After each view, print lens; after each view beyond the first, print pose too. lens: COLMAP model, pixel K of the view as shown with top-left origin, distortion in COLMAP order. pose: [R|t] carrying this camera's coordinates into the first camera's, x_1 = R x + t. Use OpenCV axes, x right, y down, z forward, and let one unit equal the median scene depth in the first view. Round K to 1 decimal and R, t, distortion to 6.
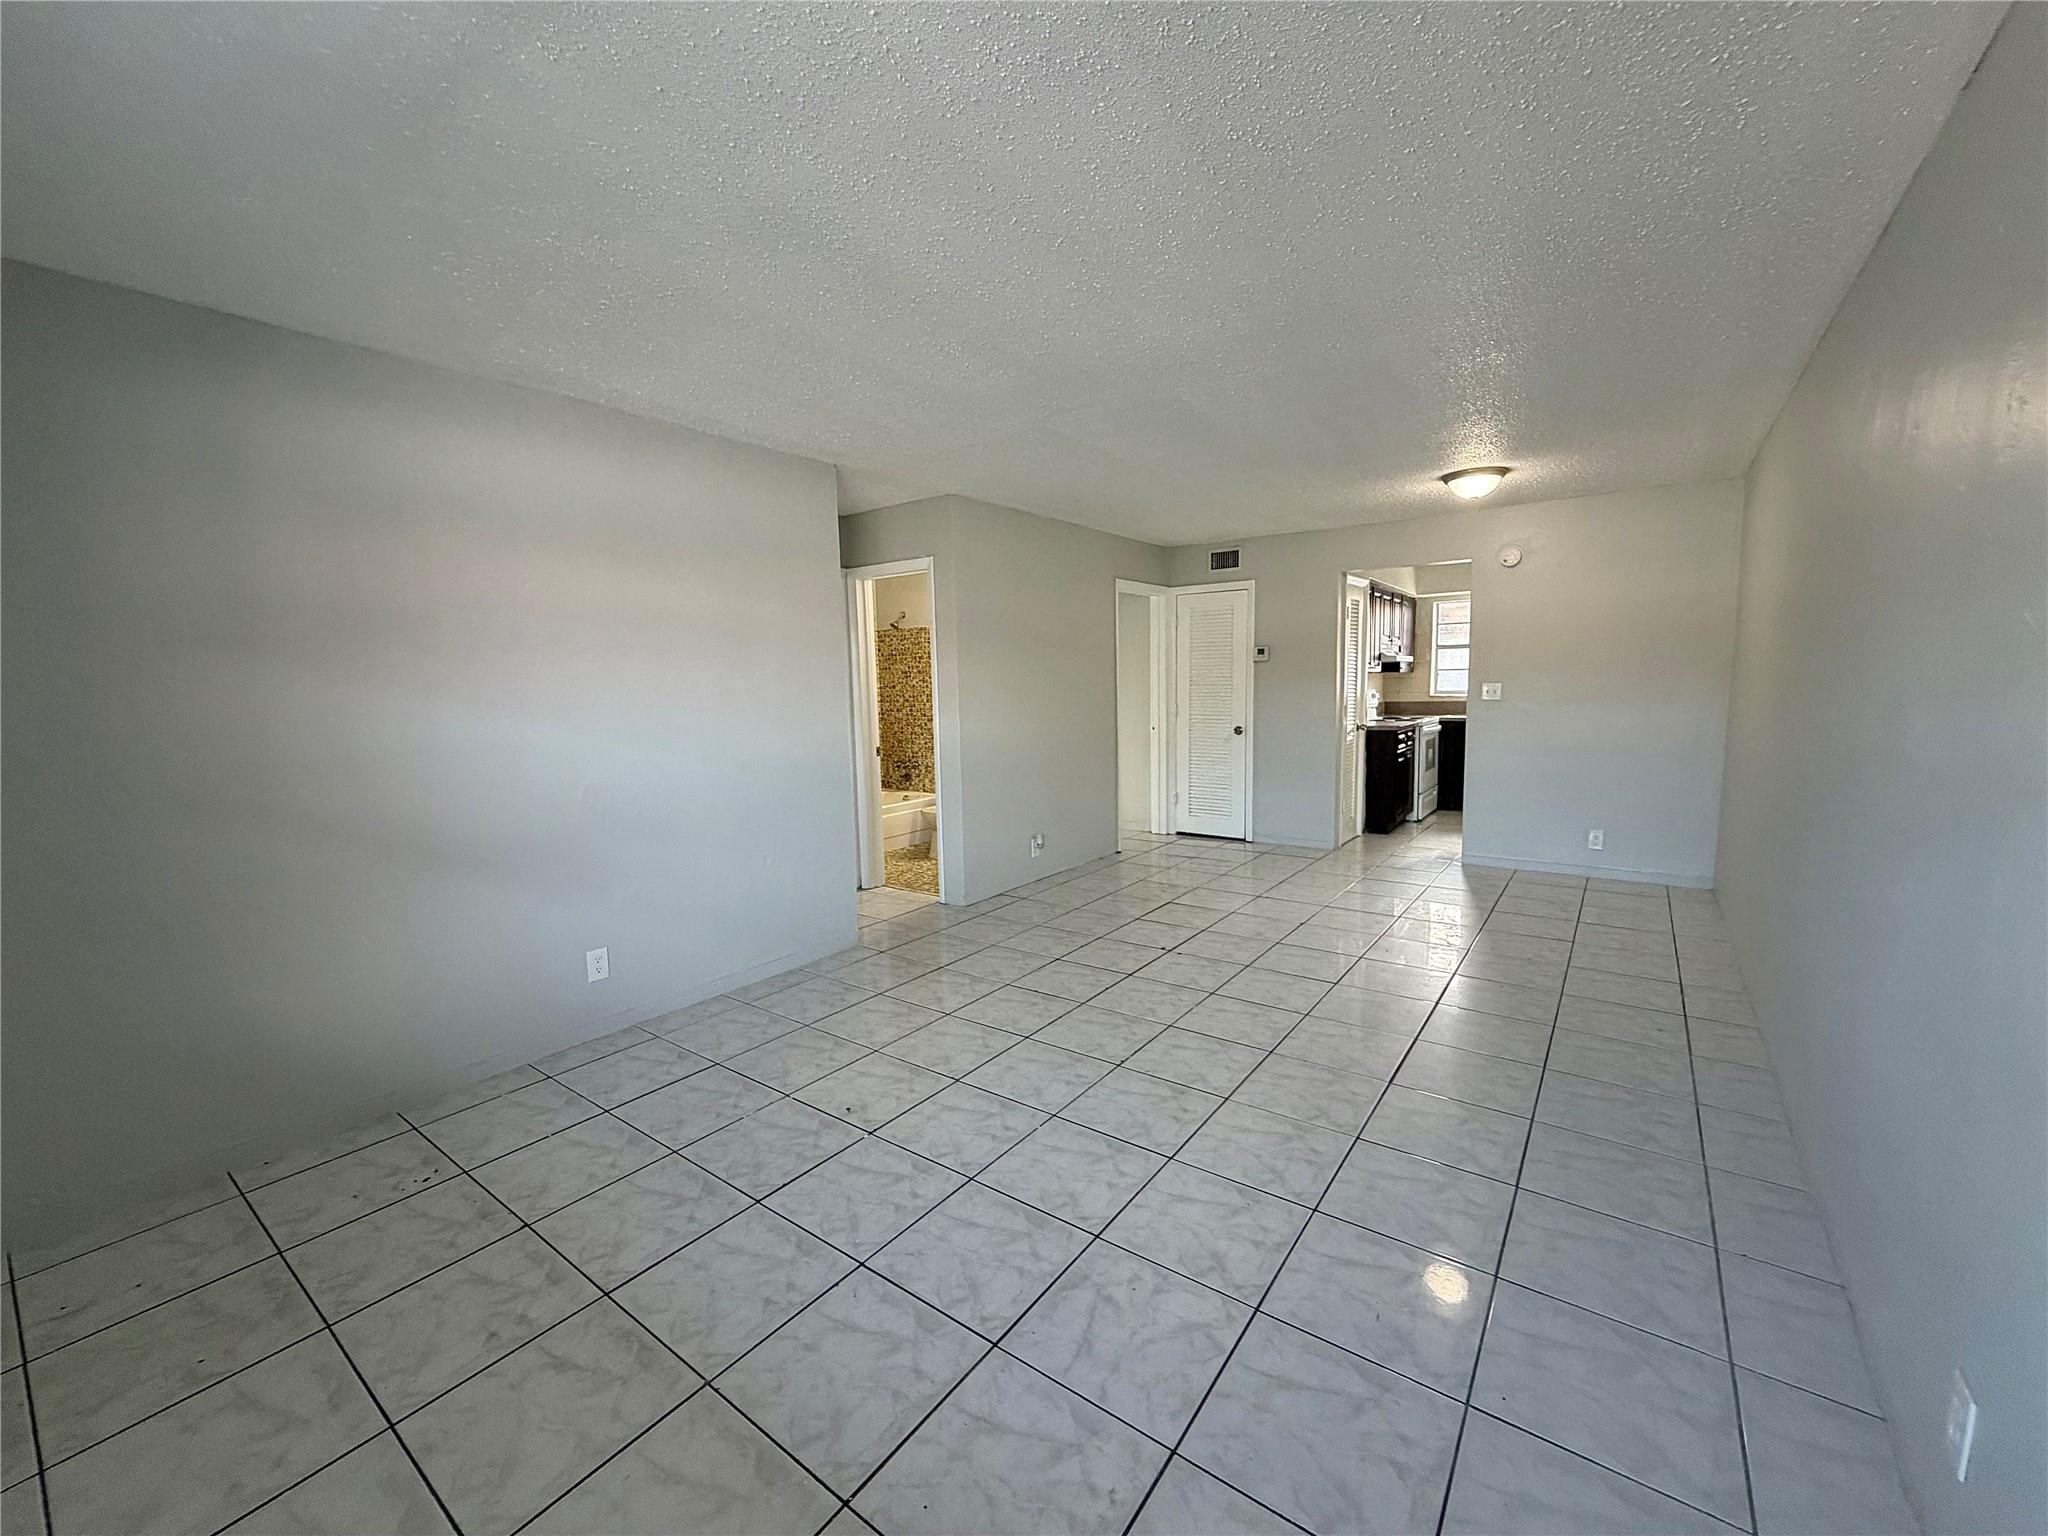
lens RADIAL K [[815.7, 0, 1002.7], [0, 815.7, 779.1], [0, 0, 1]] dist [-0.000889, -0.000943]
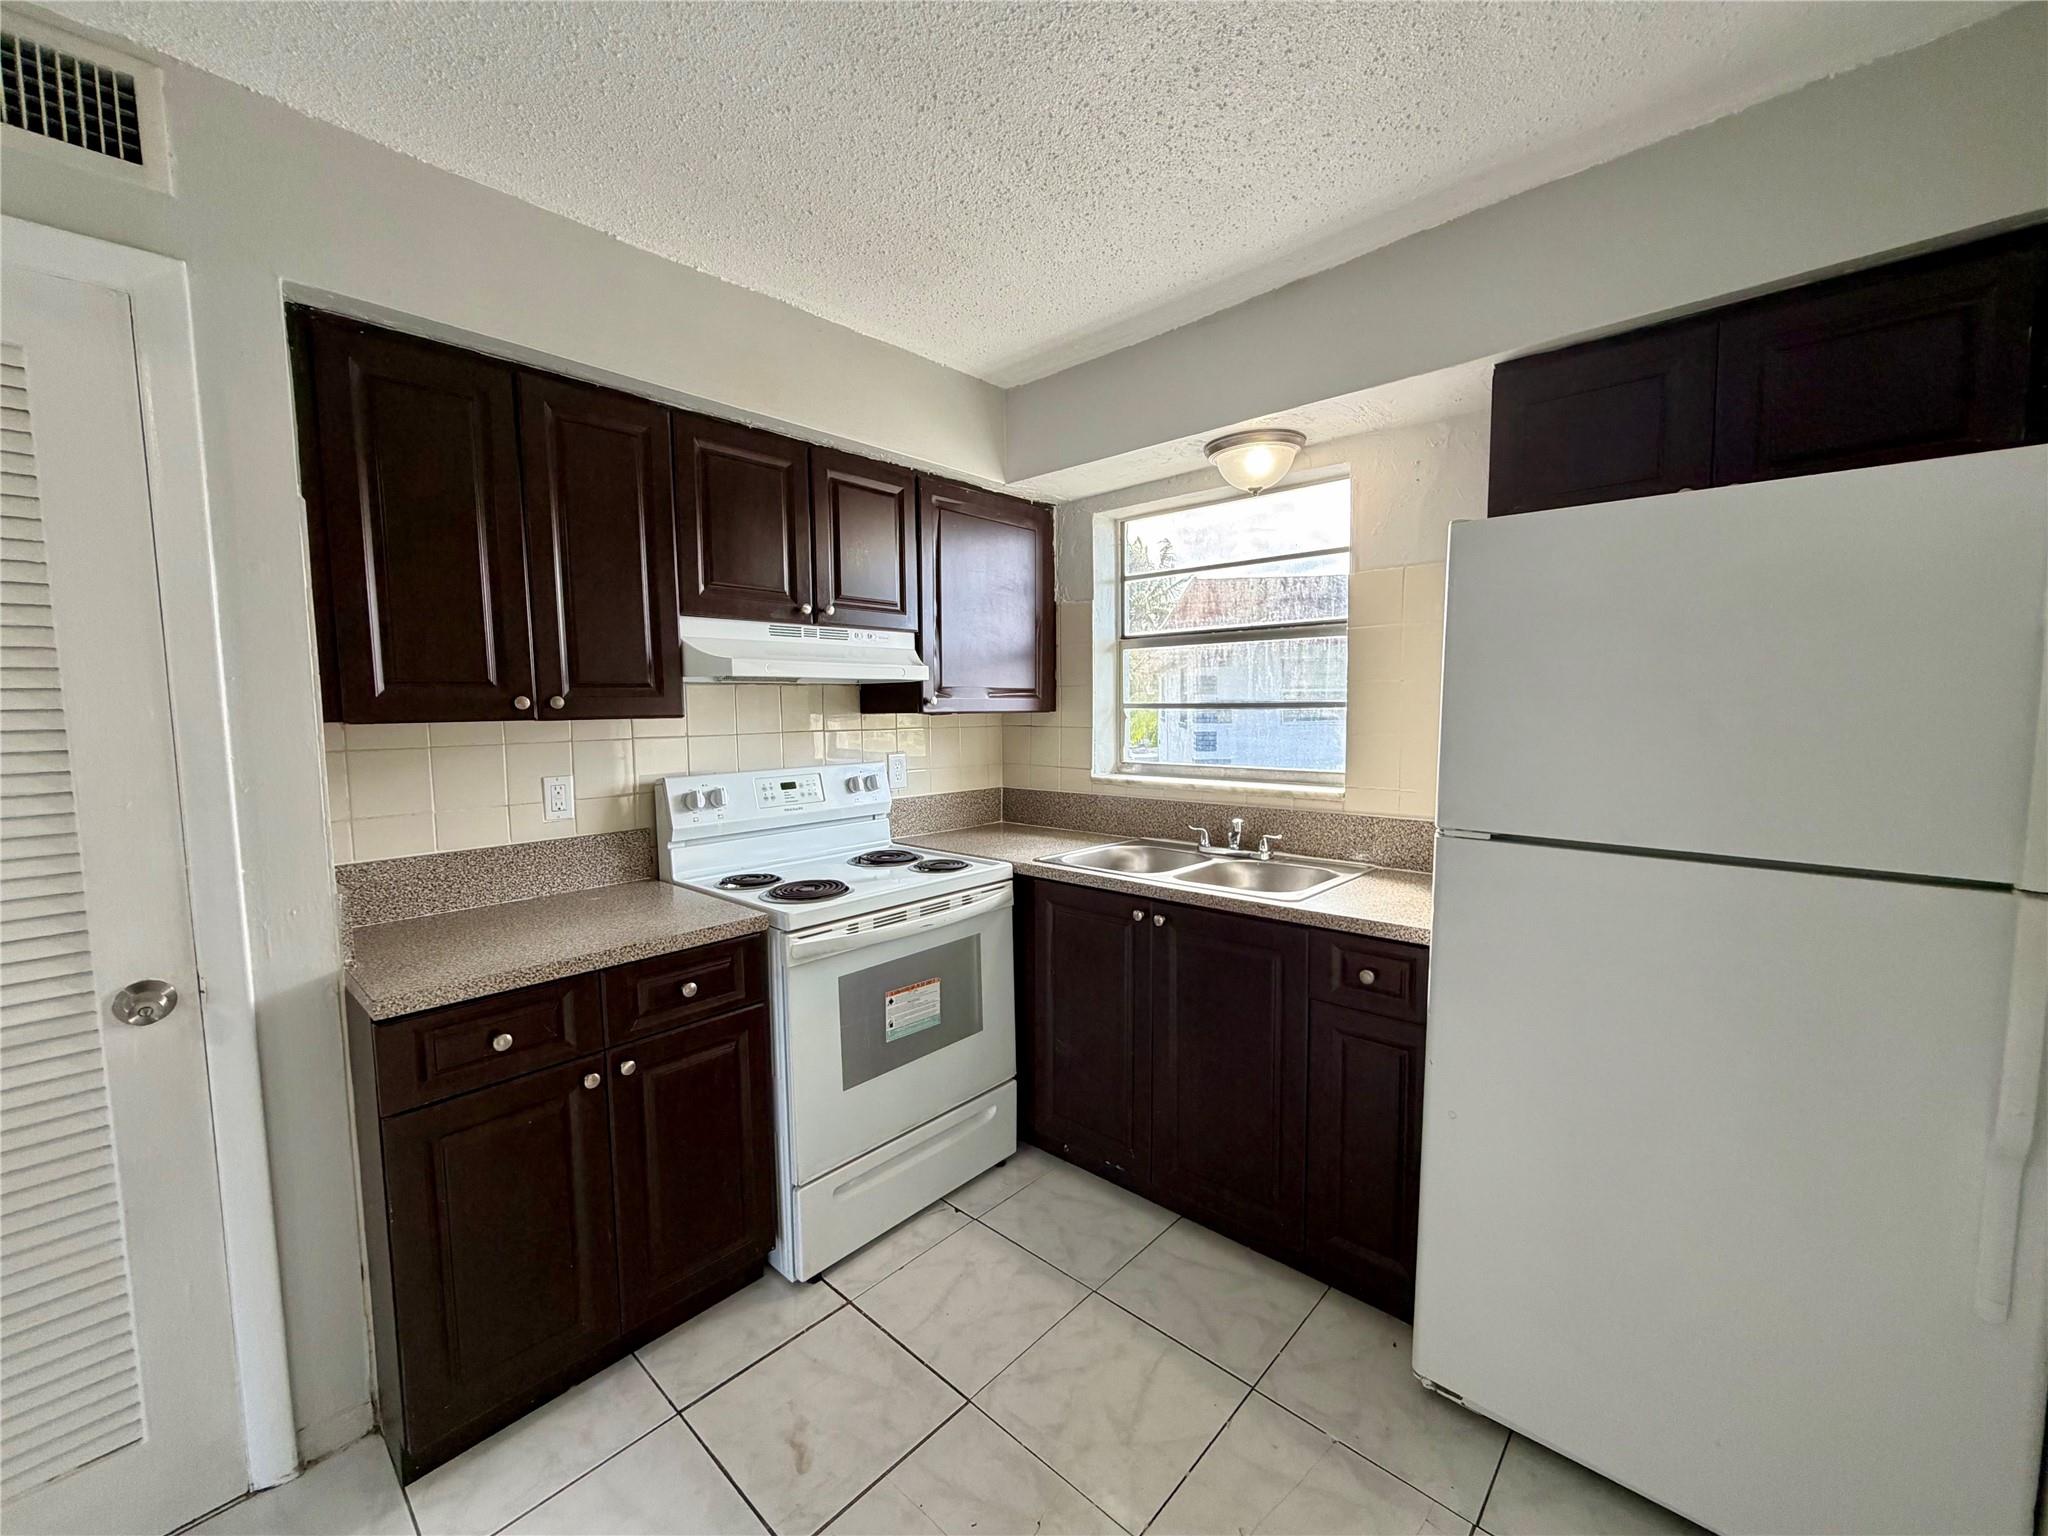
lens RADIAL K [[815.7, 0, 1021.6], [0, 815.7, 772.7], [0, 0, 1]] dist [-0.000889, -0.000943]
pose [[0.996515, 0.016027, -0.081858, 0.629481], [-0.018606, 0.999351, -0.030845, -0.112028], [0.081311, 0.032260, 0.996167, 0.773831]]
